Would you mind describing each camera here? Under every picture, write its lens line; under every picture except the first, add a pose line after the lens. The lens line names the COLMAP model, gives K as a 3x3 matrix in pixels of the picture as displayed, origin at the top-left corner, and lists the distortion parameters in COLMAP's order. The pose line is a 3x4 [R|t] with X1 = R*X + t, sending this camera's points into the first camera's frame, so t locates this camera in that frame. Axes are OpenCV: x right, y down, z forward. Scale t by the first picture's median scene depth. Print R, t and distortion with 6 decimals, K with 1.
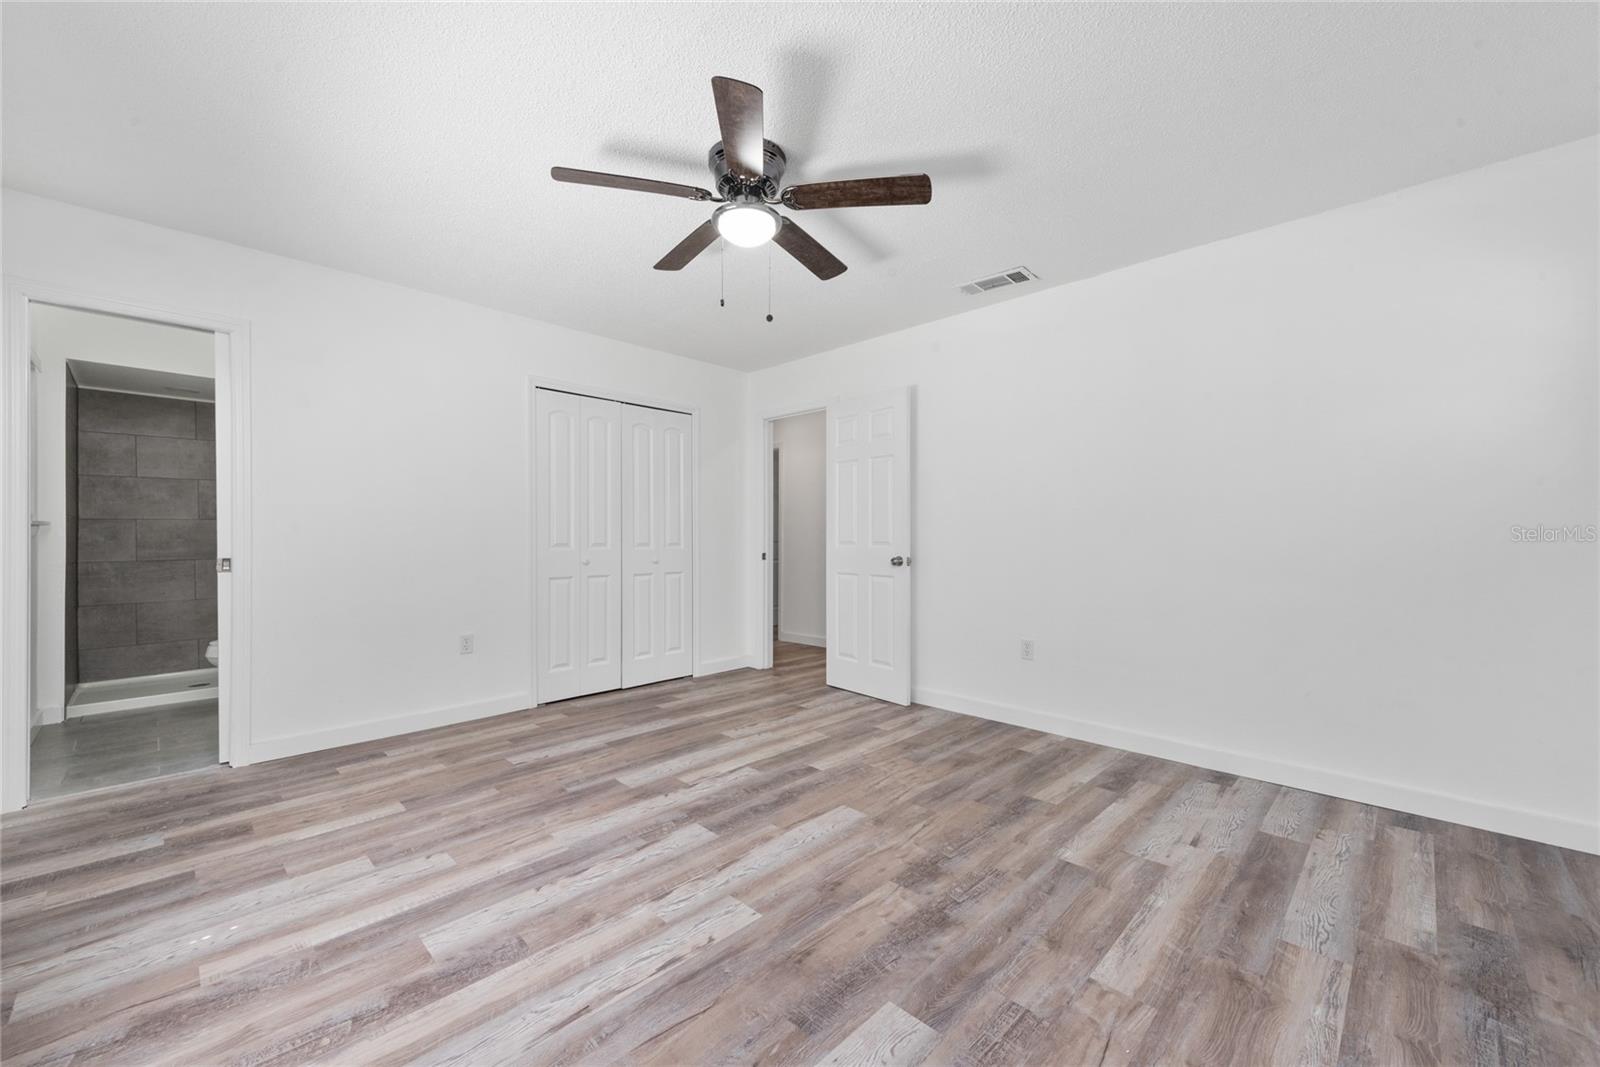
lens RADIAL K [[626.1, 0, 800.4], [0, 626.1, 536.5], [0, 0, 1]] dist [0.015471, -0.005465]
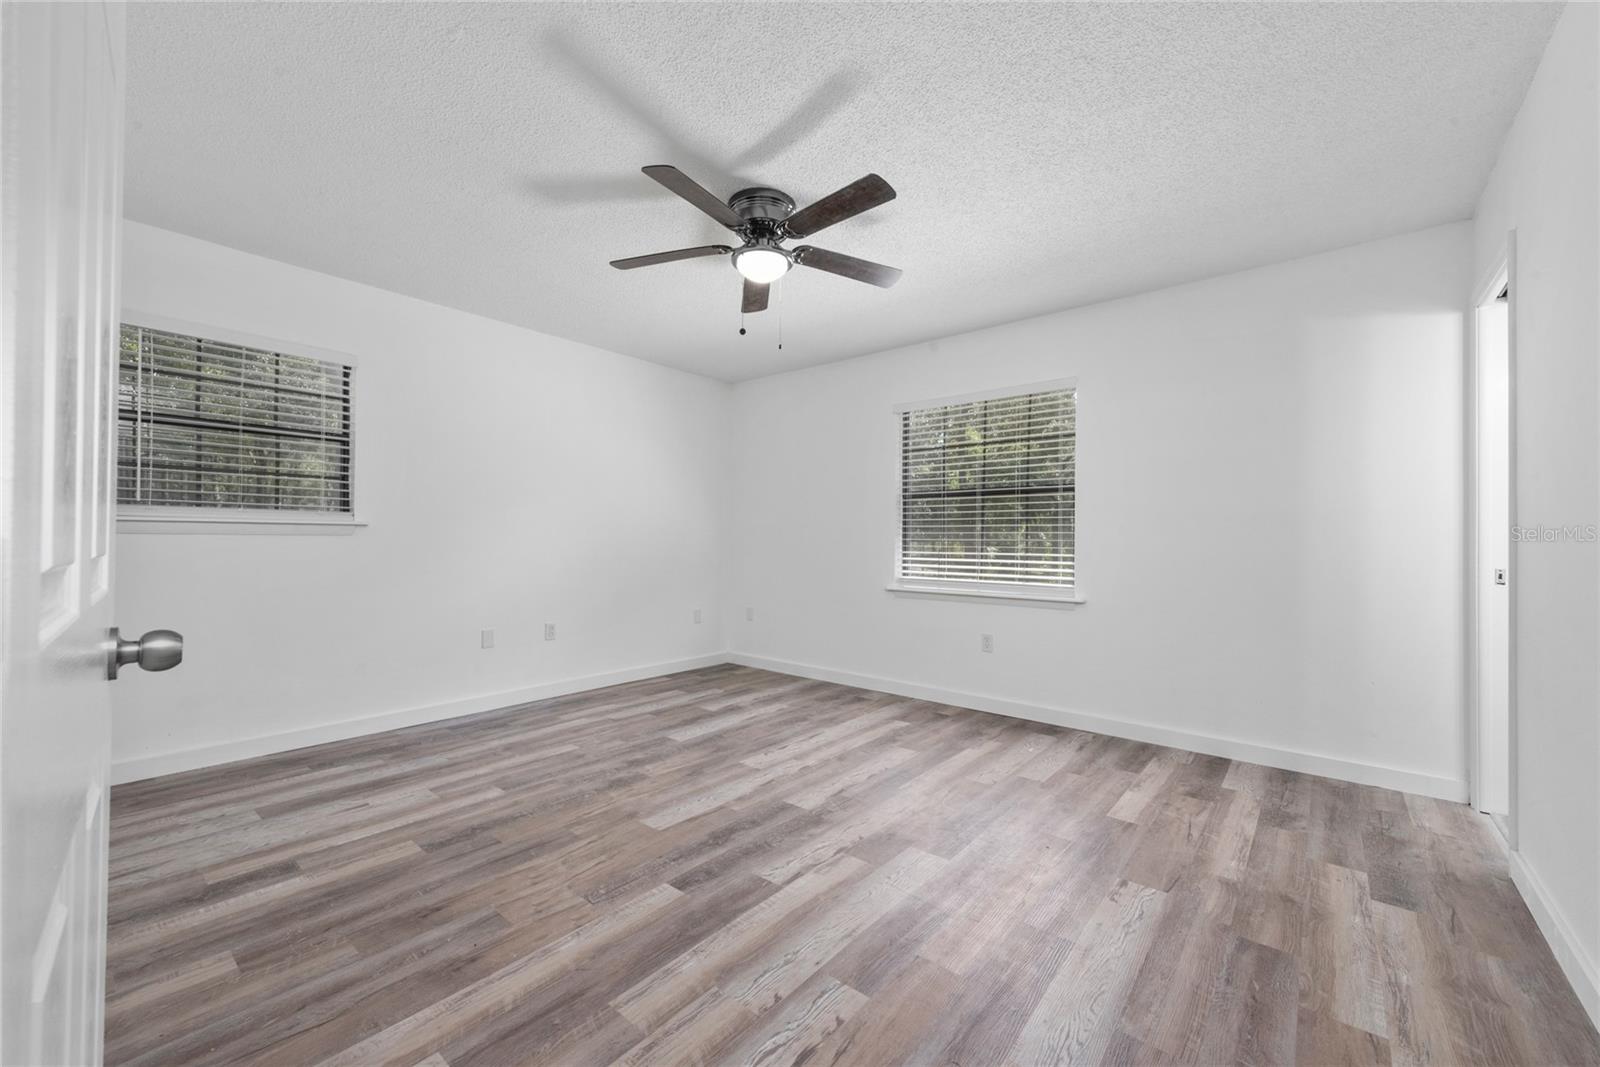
lens RADIAL K [[626.1, 0, 800.4], [0, 626.1, 536.5], [0, 0, 1]] dist [0.015471, -0.005465]
pose [[-0.996686, -0.007511, -0.080998, -0.061153], [-0.006766, 0.999932, -0.009468, 0.006682], [0.081063, -0.008889, -0.996669, 1.978813]]
